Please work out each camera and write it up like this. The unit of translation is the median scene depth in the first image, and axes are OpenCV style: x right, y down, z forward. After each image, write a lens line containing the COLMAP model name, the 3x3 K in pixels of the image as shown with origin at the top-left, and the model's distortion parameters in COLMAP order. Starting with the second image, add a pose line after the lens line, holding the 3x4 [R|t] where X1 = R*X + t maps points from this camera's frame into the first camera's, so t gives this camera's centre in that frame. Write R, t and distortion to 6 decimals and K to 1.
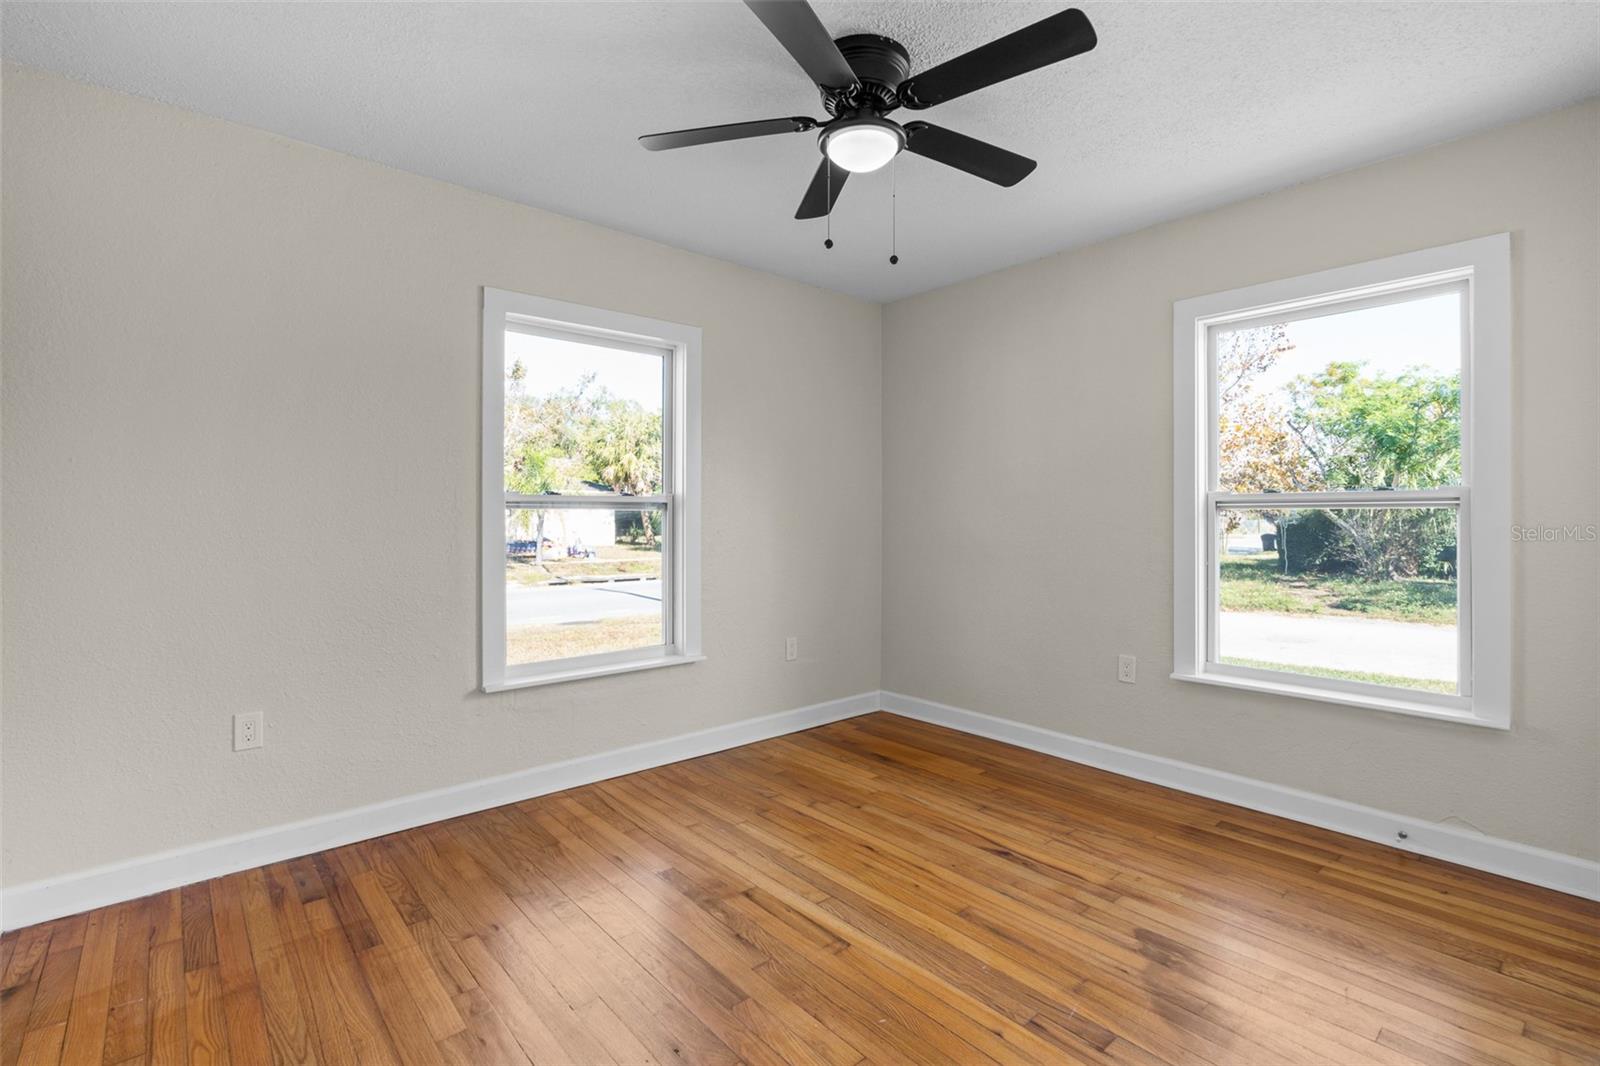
lens RADIAL K [[748.2, 0, 791.1], [0, 748.2, 524.1], [0, 0, 1]] dist [-0.001233, 0.000690]
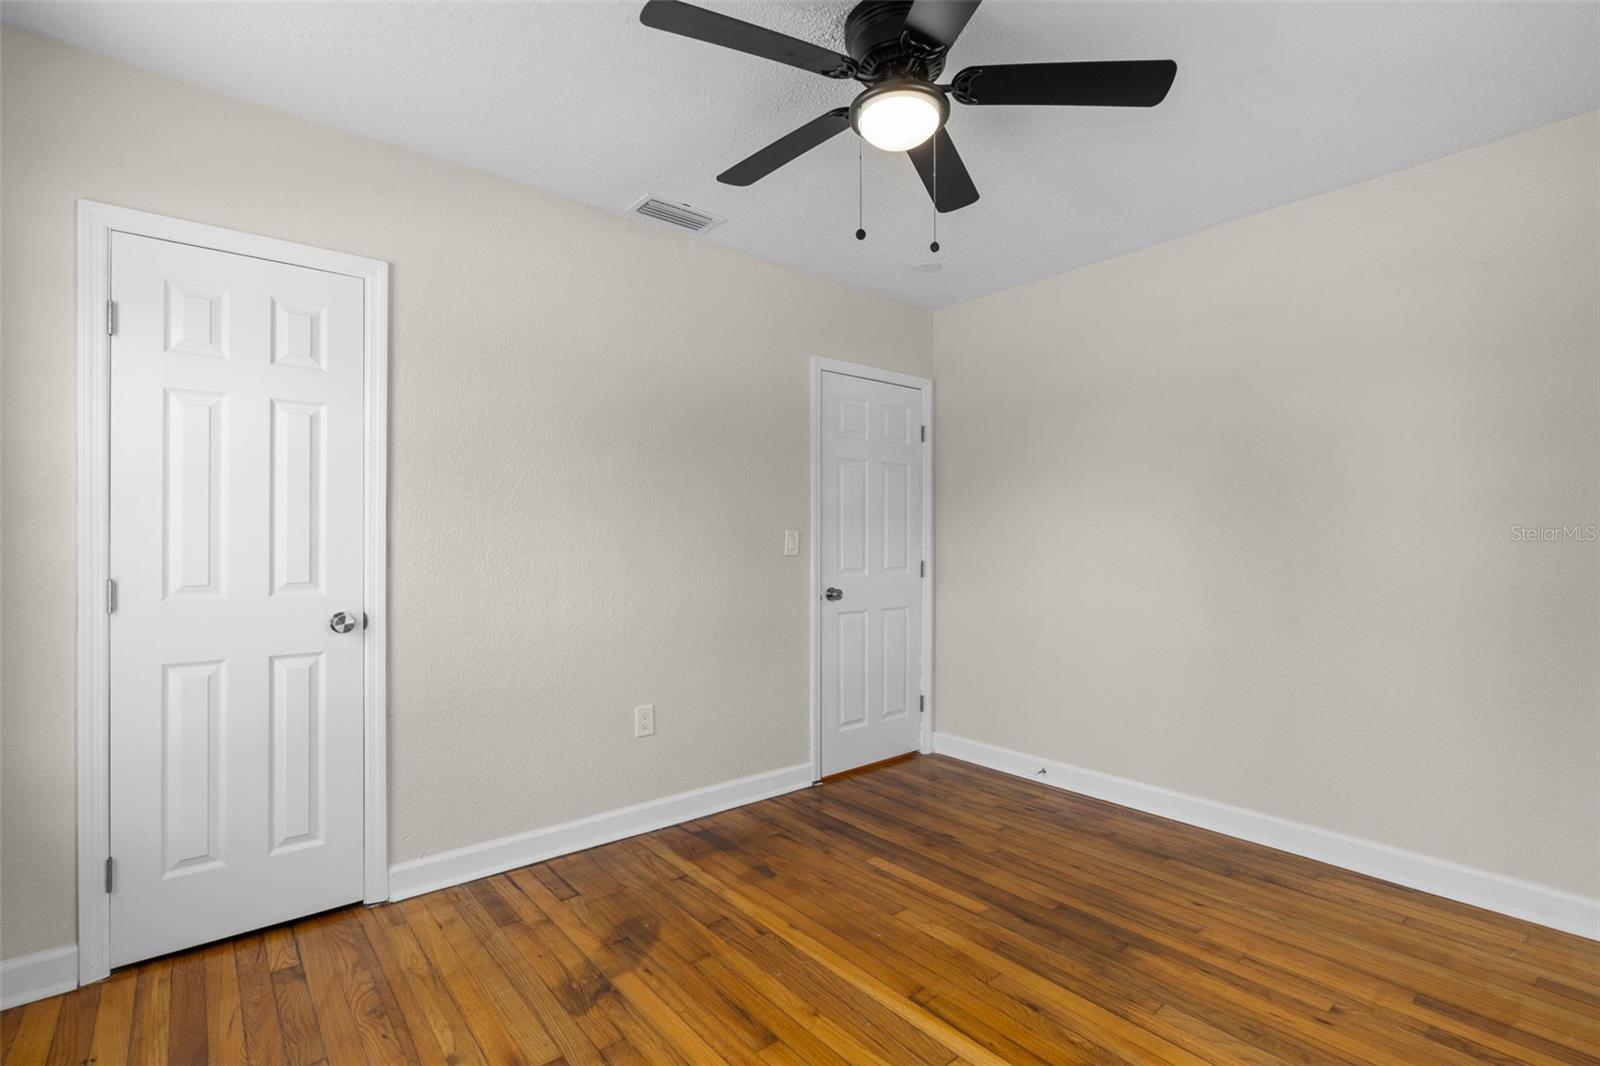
lens RADIAL K [[748.2, 0, 791.1], [0, 748.2, 524.1], [0, 0, 1]] dist [-0.001233, 0.000690]
pose [[-0.999519, -0.002929, 0.030863, 0.202001], [-0.003035, 0.999990, -0.003363, -0.030184], [-0.030853, -0.003455, -0.999518, 1.965550]]
